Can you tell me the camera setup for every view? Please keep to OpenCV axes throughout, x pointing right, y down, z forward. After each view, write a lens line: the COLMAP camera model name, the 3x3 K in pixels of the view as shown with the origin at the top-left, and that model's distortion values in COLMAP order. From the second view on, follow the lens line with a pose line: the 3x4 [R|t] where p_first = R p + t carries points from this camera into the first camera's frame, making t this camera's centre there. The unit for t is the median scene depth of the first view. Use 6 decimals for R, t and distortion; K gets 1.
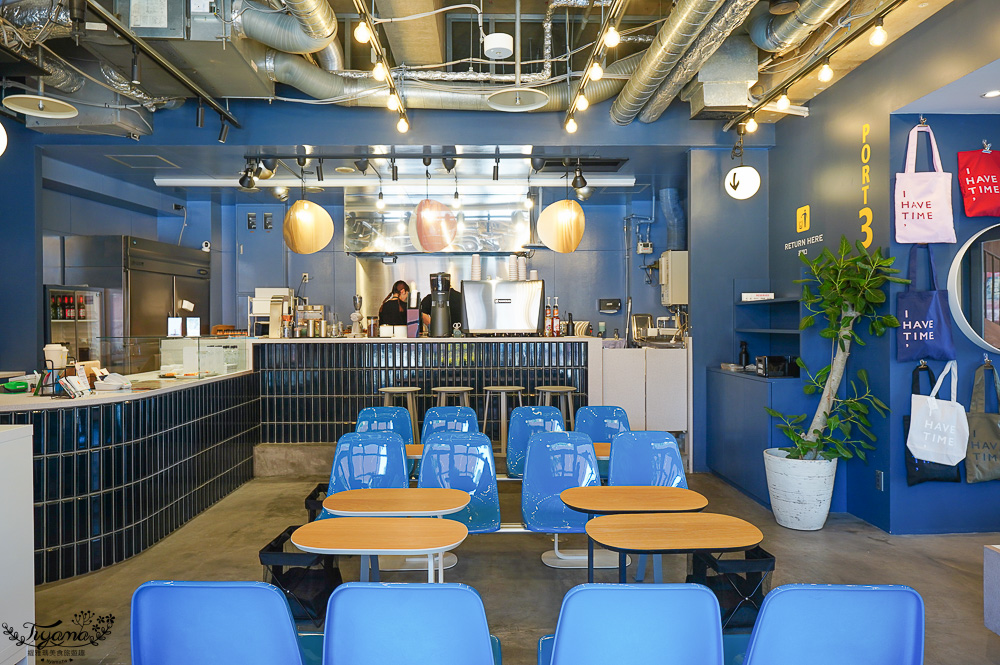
lens RADIAL K [[660.0, 0, 500.0], [0, 660.0, 332.5], [0, 0, 1]] dist [0.003133, 0.001928]
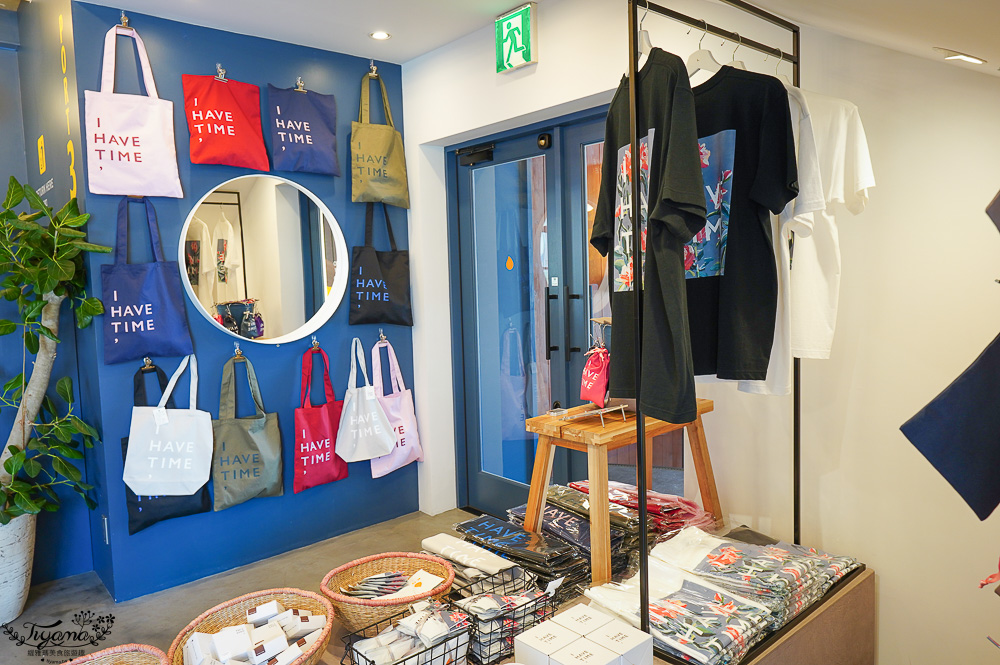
lens RADIAL K [[722.5, 0, 500.0], [0, 722.5, 332.5], [0, 0, 1]] dist [-0.000032, -0.000814]
pose [[0.776244, -0.066016, 0.626966, 0.448641], [0.030382, 0.997264, 0.067391, -0.028479], [-0.629699, -0.033263, 0.776126, 0.140578]]
